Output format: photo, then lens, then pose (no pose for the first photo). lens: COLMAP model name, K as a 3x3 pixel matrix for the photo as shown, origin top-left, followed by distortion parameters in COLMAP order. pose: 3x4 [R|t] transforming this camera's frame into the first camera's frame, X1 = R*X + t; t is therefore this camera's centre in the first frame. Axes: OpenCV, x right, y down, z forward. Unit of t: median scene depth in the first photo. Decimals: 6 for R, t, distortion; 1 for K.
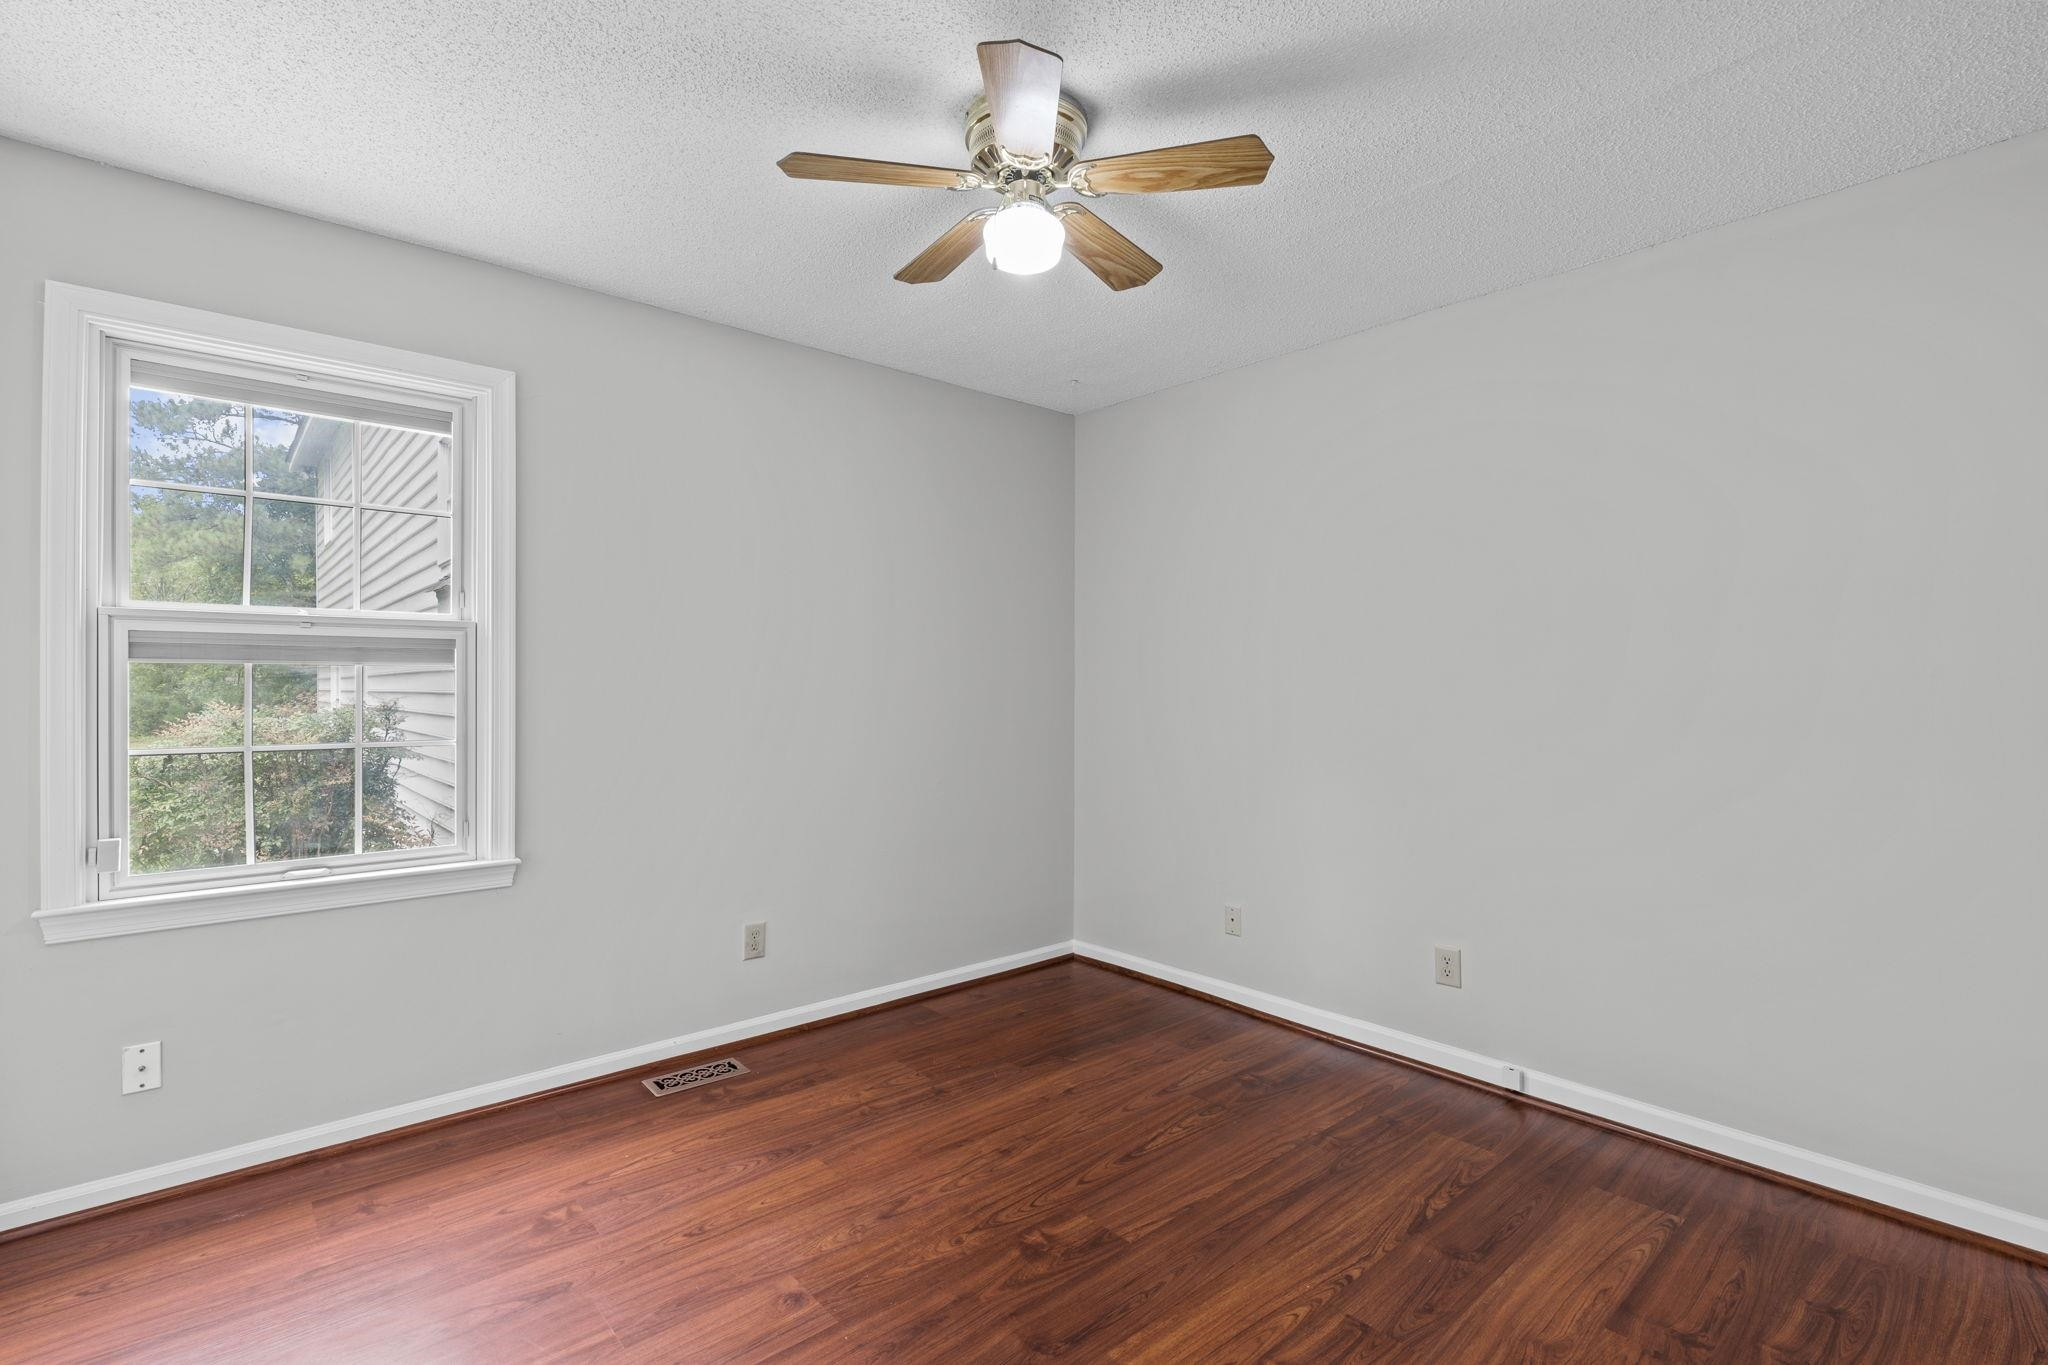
lens RADIAL K [[947.6, 0, 1018.4], [0, 947.6, 685.9], [0, 0, 1]] dist [0.000909, 0.000065]
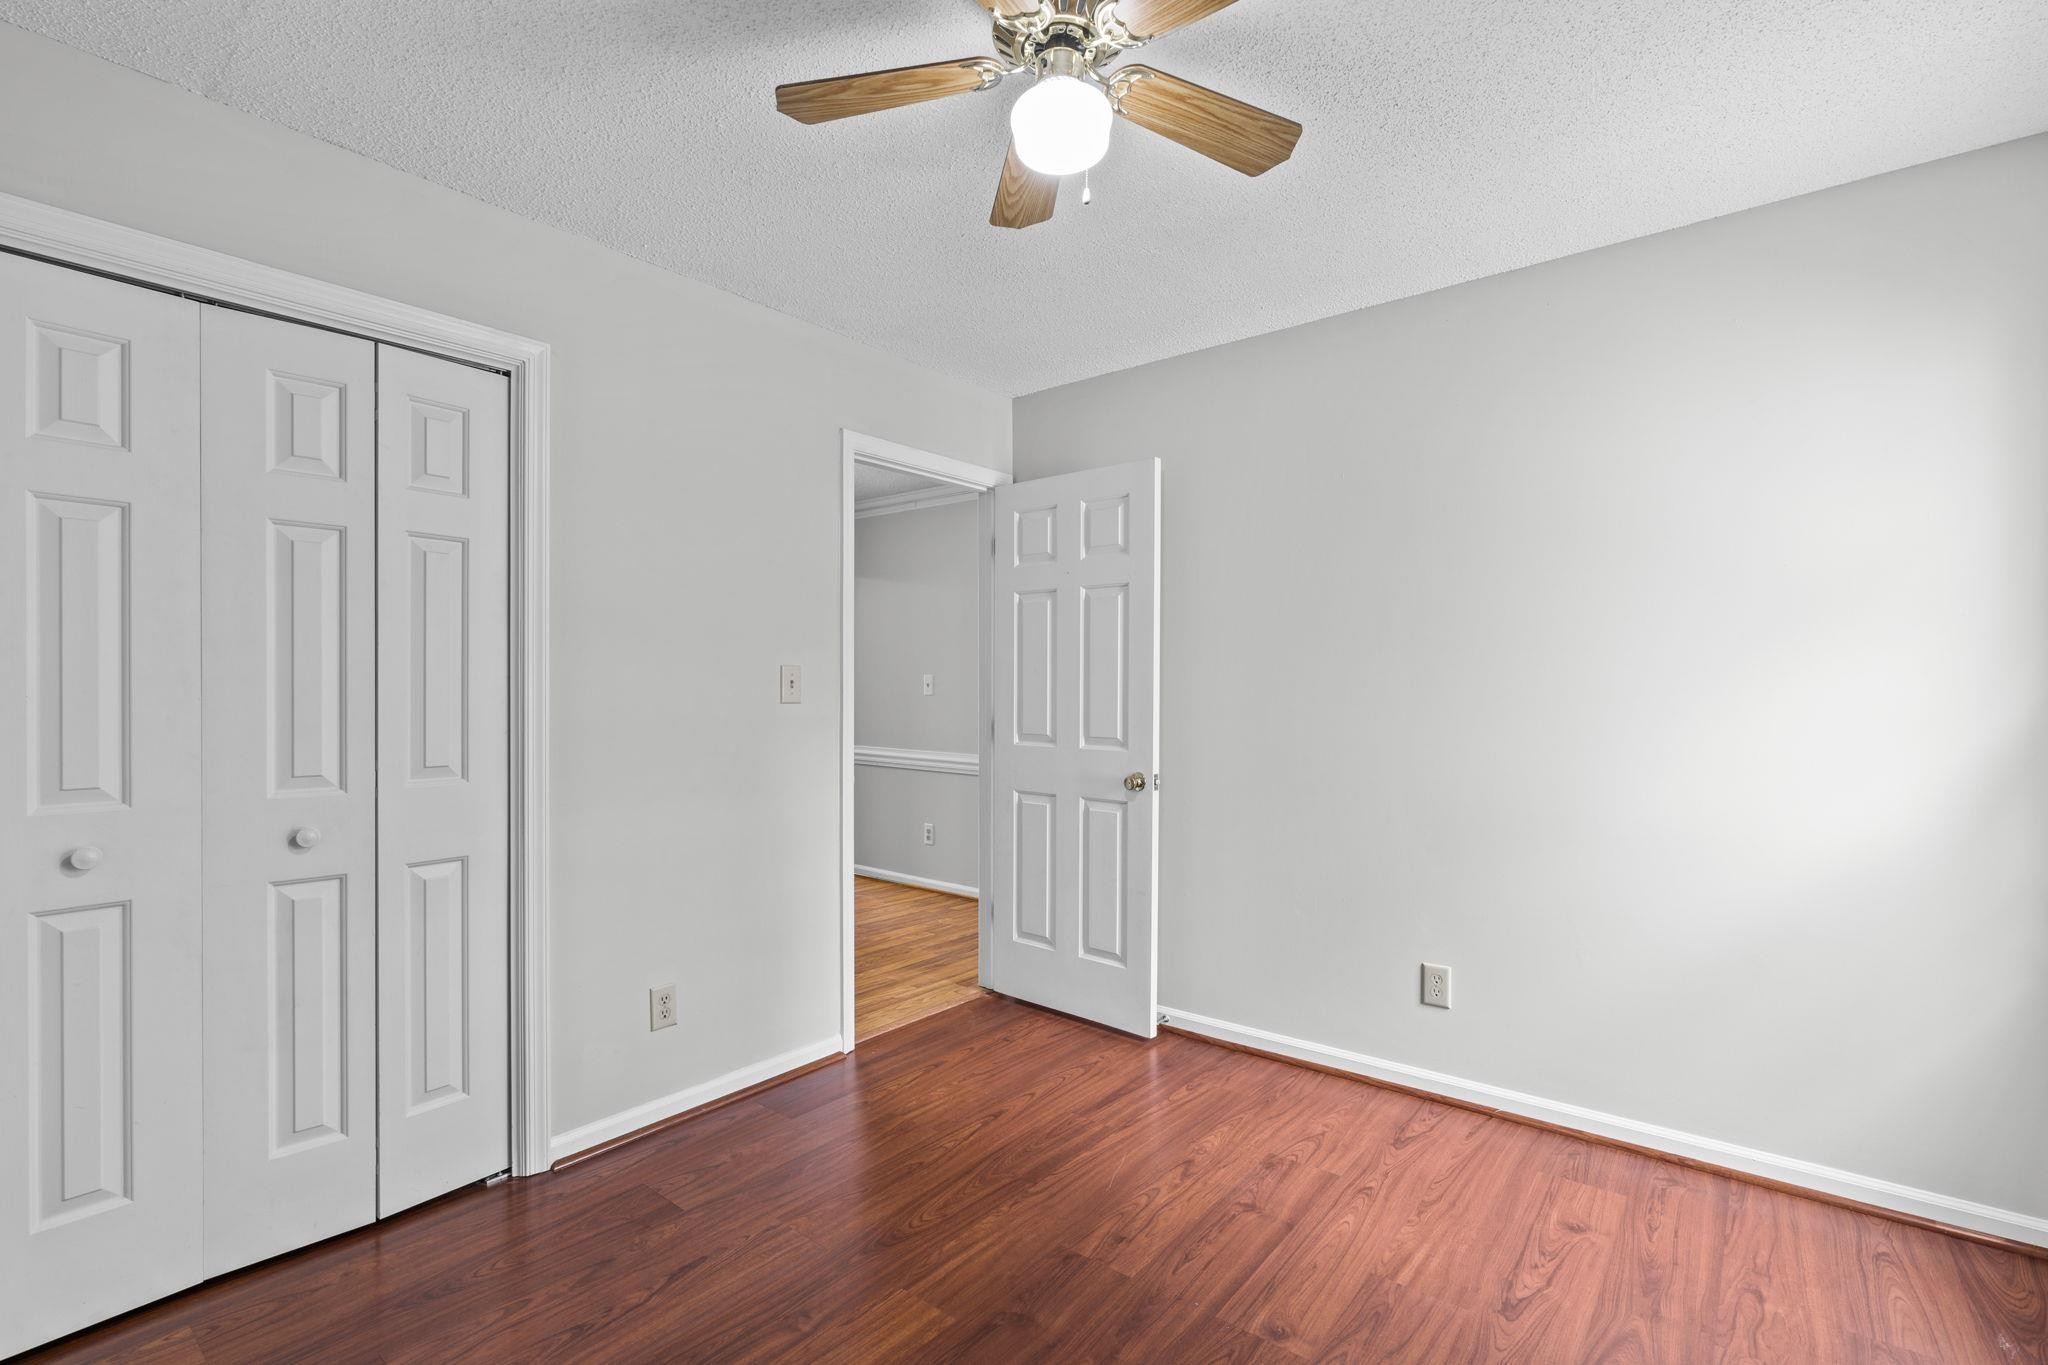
lens RADIAL K [[947.6, 0, 1022.2], [0, 947.6, 682.0], [0, 0, 1]] dist [0.000909, 0.000065]
pose [[-0.985913, -0.002440, -0.167239, 0.193257], [-0.002638, 0.999996, 0.000964, -0.023308], [0.167236, 0.001392, -0.985916, 1.985450]]
